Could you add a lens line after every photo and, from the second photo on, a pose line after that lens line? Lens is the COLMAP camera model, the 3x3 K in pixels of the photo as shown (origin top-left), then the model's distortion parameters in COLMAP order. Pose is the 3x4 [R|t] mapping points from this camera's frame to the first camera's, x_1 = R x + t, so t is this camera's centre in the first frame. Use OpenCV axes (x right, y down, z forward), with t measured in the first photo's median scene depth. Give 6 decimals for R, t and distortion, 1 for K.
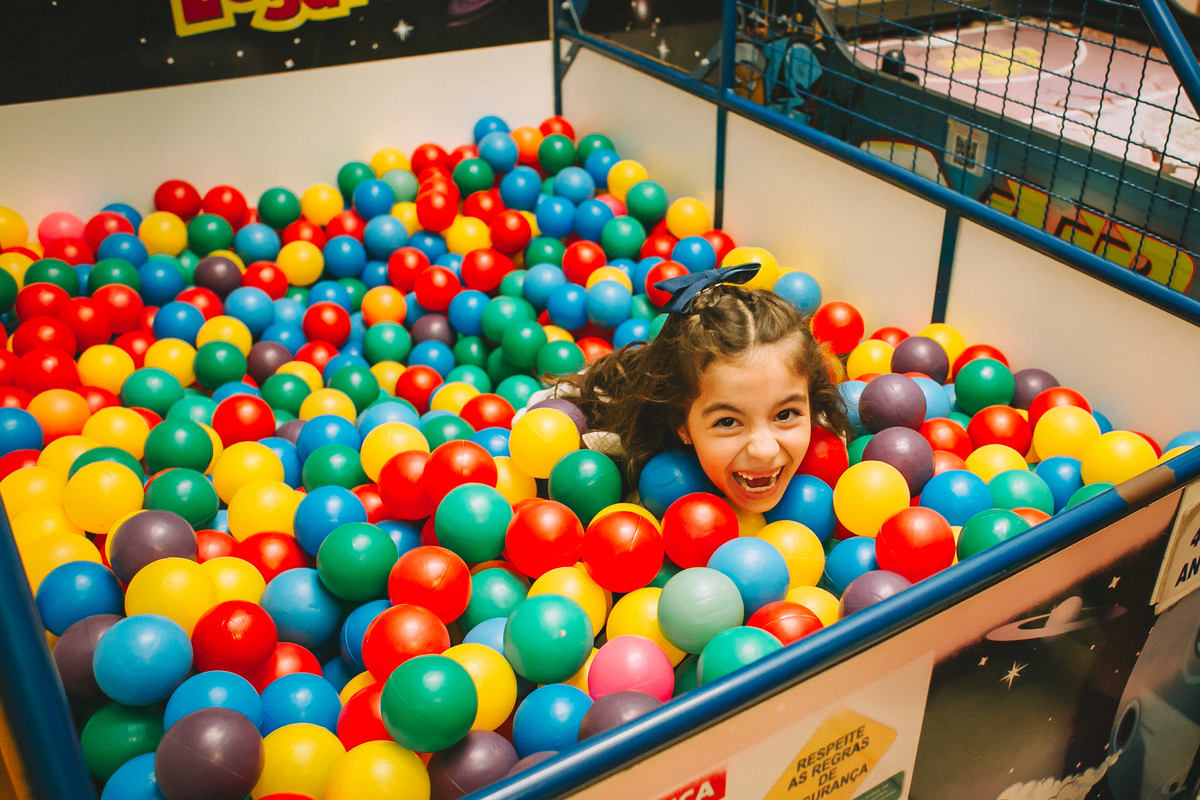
lens RADIAL K [[1186.7, 0, 713.0], [0, 1186.7, 399.4], [0, 0, 1]] dist [-0.128863, 0.198650]
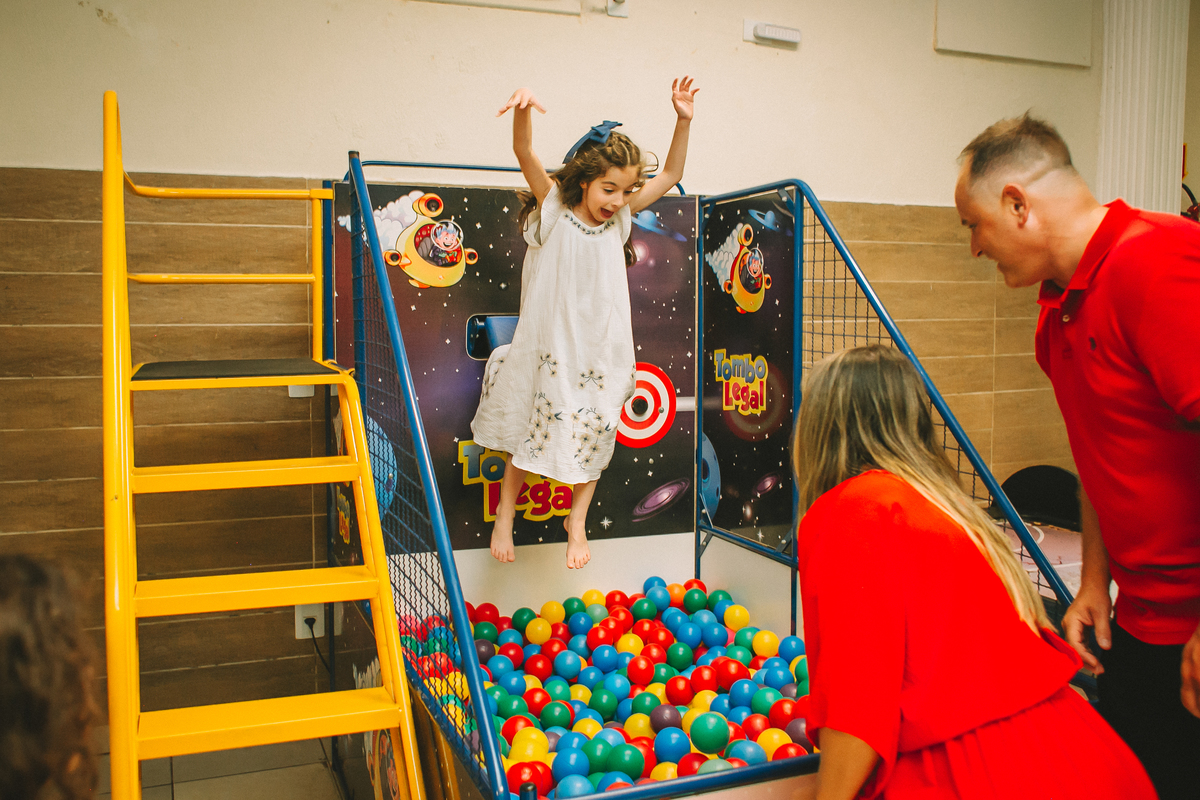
lens RADIAL K [[1045.1, 0, 596.2], [0, 1045.1, 397.9], [0, 0, 1]] dist [-0.110637, 0.116414]
pose [[0.972147, -0.020076, -0.233512, 0.079233], [-0.084009, 0.900272, -0.427146, 0.173779], [0.218800, 0.434866, 0.873509, -0.416526]]
